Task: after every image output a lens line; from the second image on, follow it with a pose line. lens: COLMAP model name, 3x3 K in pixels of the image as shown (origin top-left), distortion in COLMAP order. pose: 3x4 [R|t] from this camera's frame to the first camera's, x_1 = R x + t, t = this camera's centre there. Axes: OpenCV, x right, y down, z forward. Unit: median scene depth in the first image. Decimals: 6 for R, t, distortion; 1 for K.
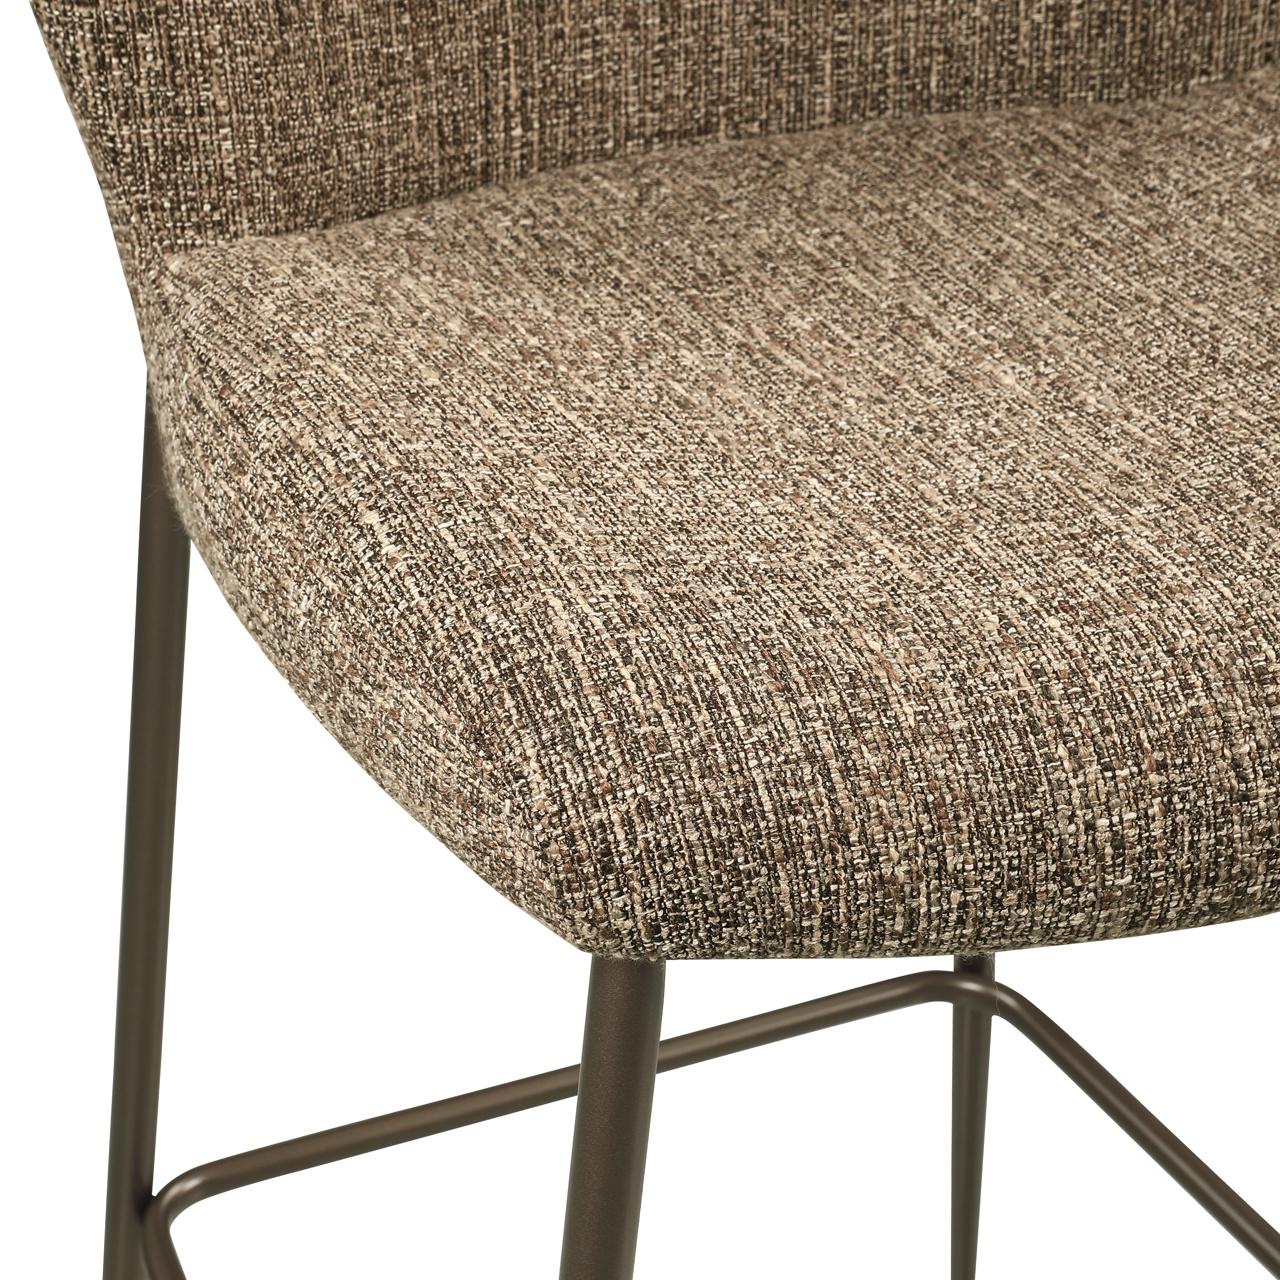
lens RADIAL K [[3548.0, 0, 636.7], [0, 3548.0, 639.8], [0, 0, 1]] dist [0.291276, 0.000000]
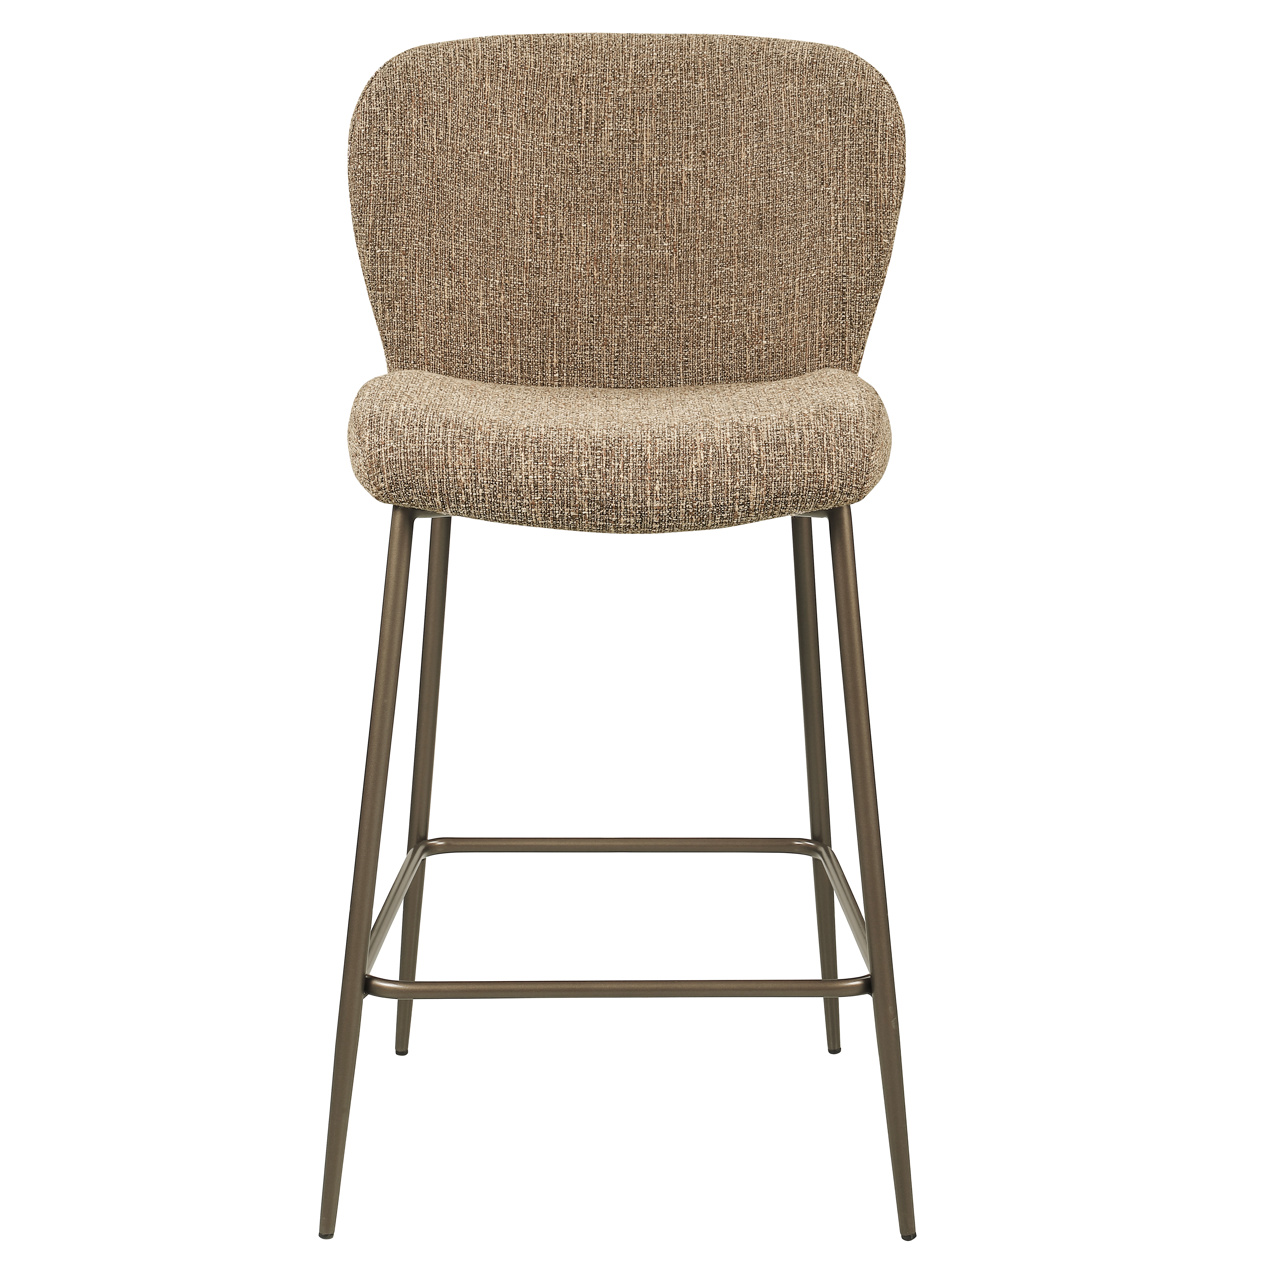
lens RADIAL K [[3523.0, 0, 633.0], [0, 3523.0, 636.5], [0, 0, 1]] dist [0.186118, 0.000000]
pose [[0.898789, 0.064616, -0.433593, 1.377613], [-0.207138, 0.934298, -0.290141, 0.937238], [0.386357, 0.350589, 0.853121, -1.408652]]
